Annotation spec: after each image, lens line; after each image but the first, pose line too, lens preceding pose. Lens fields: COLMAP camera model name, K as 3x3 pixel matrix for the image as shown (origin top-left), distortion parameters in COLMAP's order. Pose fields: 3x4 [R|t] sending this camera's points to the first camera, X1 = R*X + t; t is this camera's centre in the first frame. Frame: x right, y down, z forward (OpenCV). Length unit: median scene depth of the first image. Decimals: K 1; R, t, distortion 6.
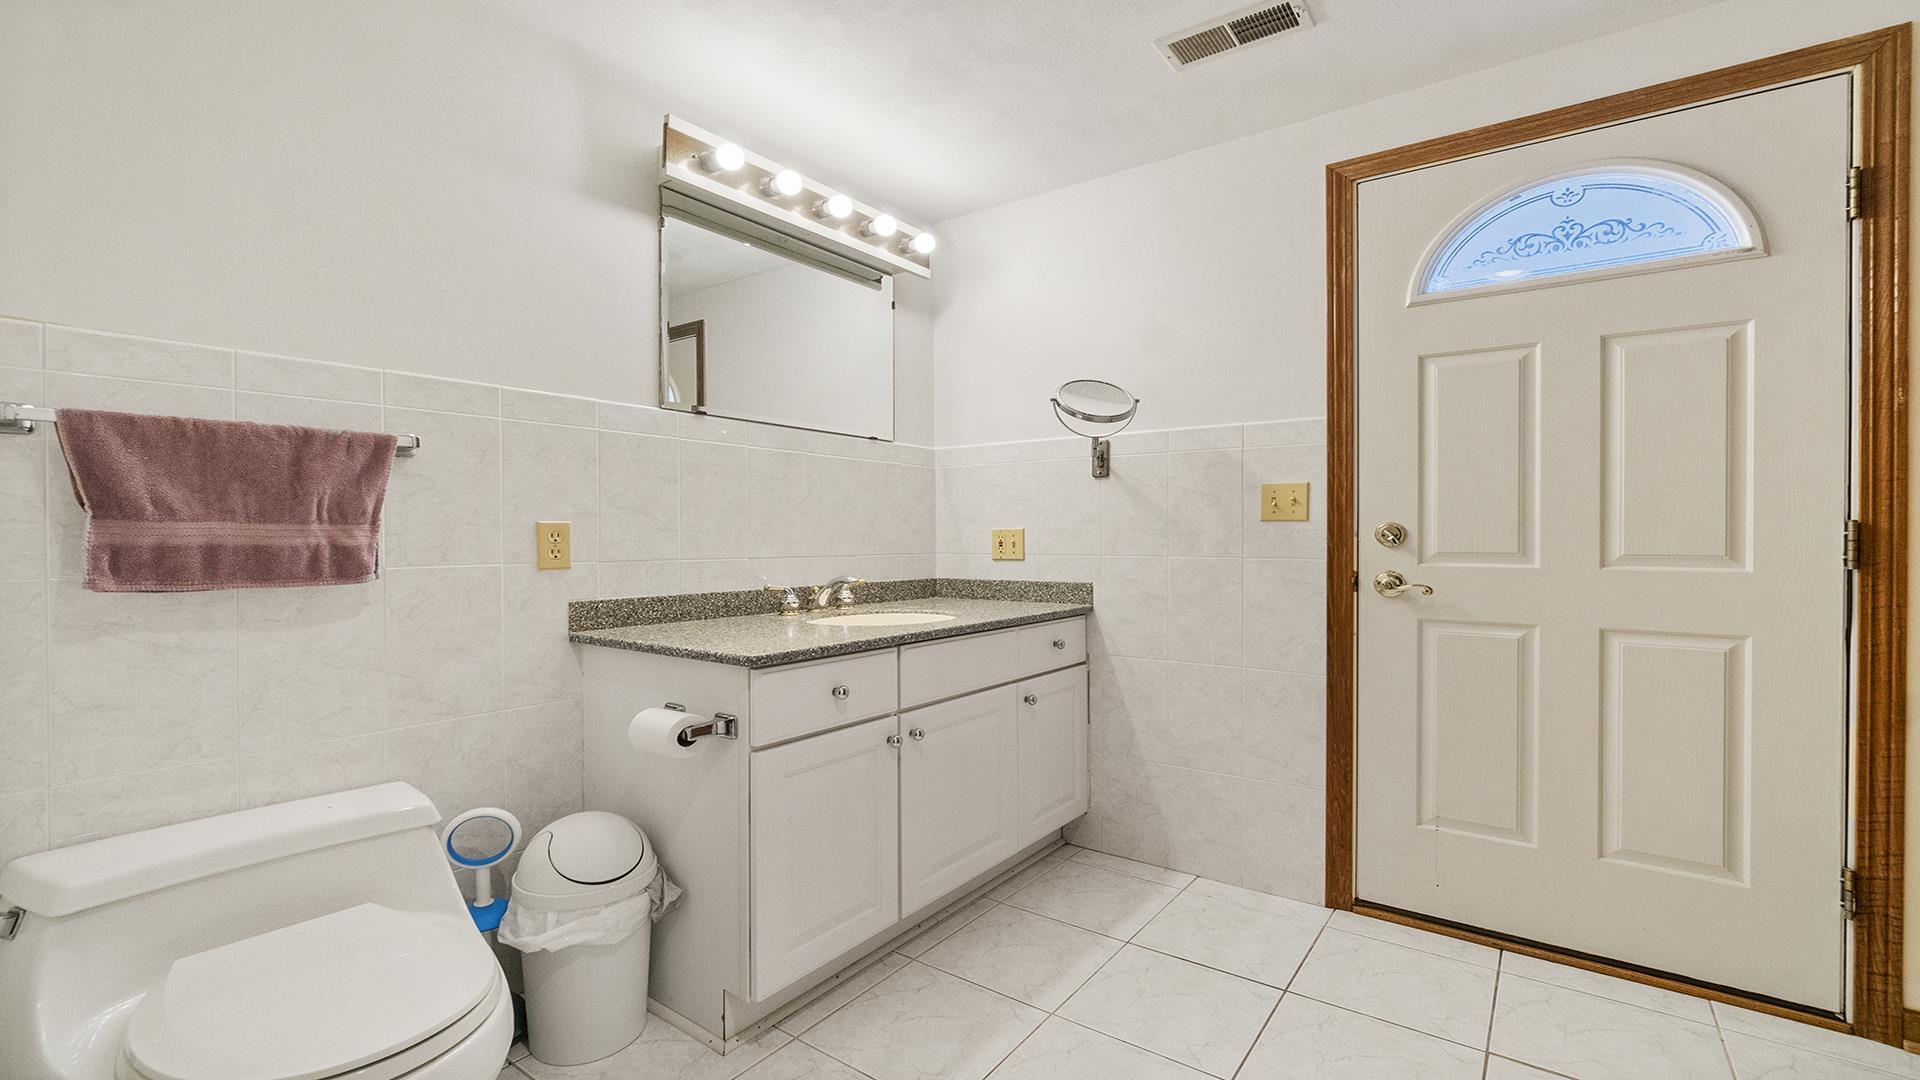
lens RADIAL K [[845.3, 0, 957.1], [0, 845.3, 538.6], [0, 0, 1]] dist [0.004556, 0.000772]
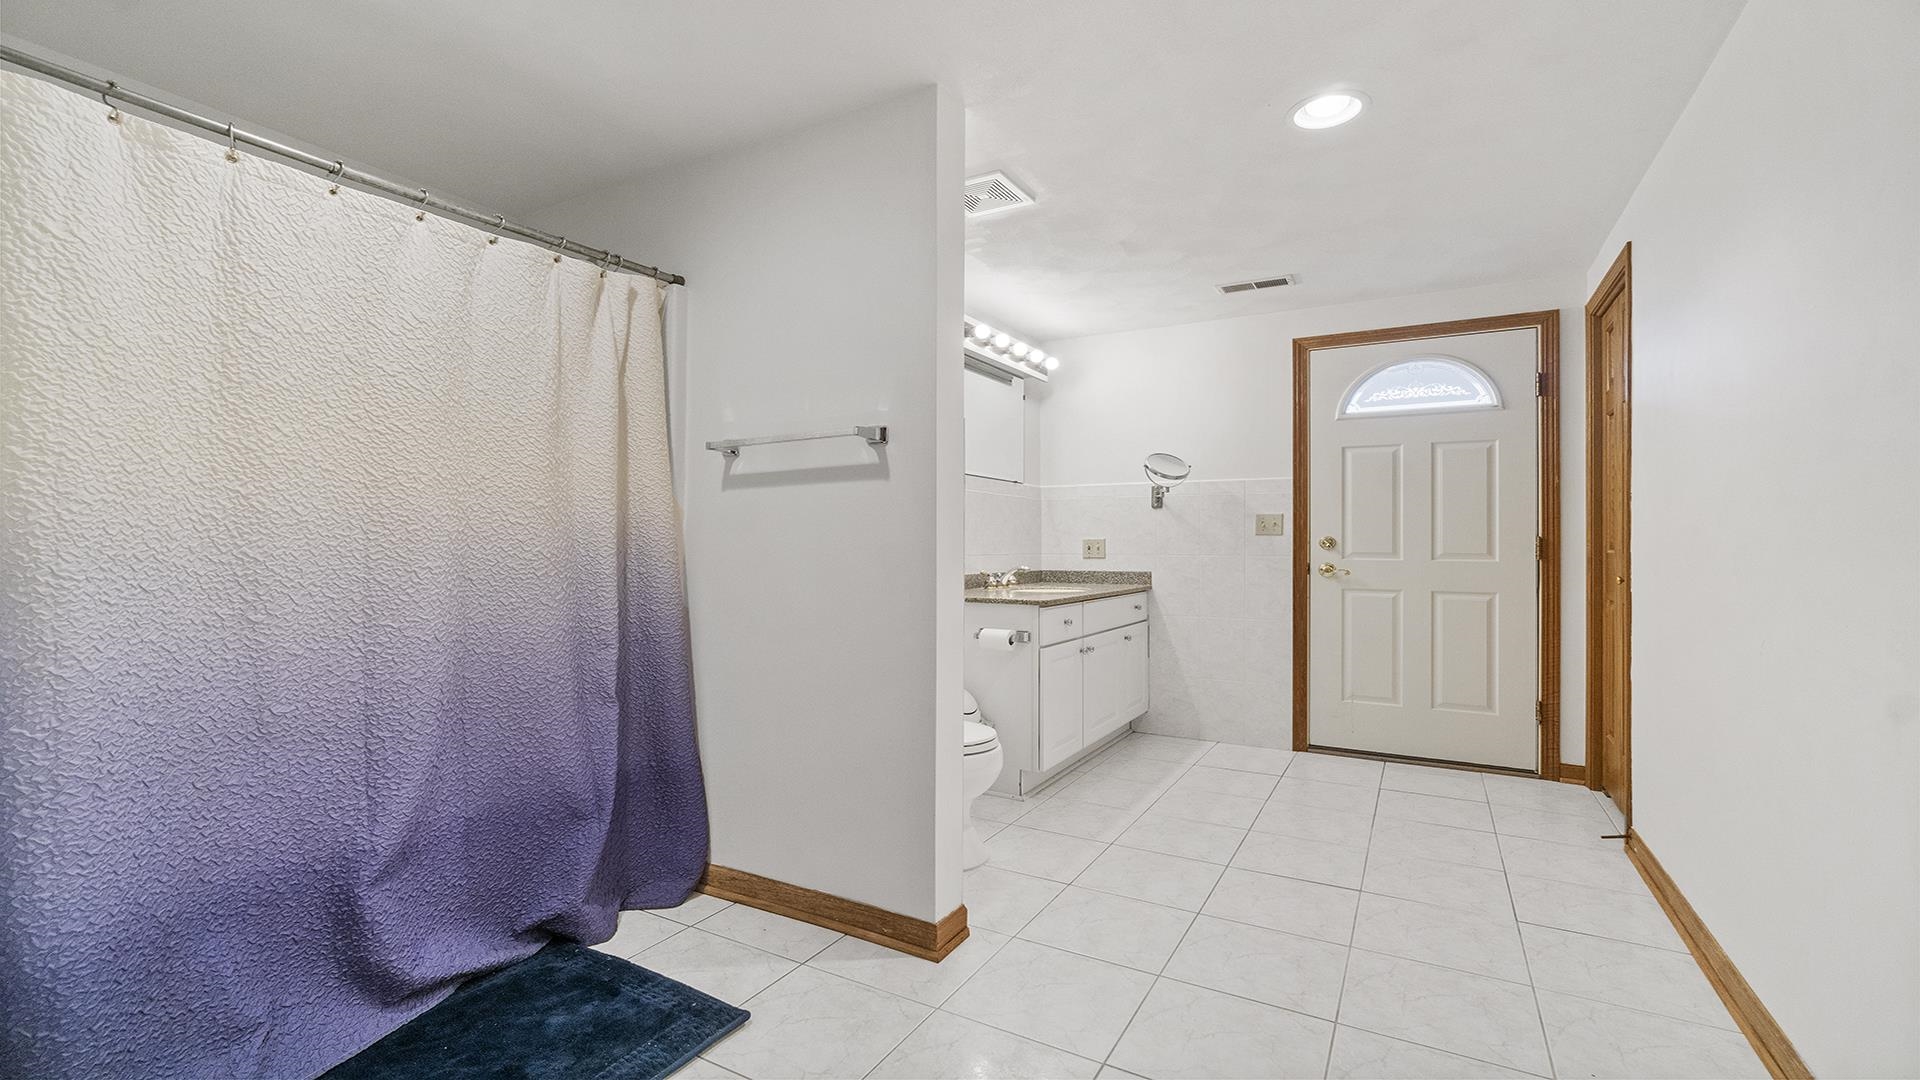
lens RADIAL K [[835.9, 0, 956.7], [0, 835.9, 534.8], [0, 0, 1]] dist [-0.000629, 0.000493]
pose [[0.993710, 0.006025, 0.111825, -0.472040], [-0.004238, 0.999860, -0.016208, 0.010111], [-0.111907, 0.015632, 0.993596, -0.685540]]
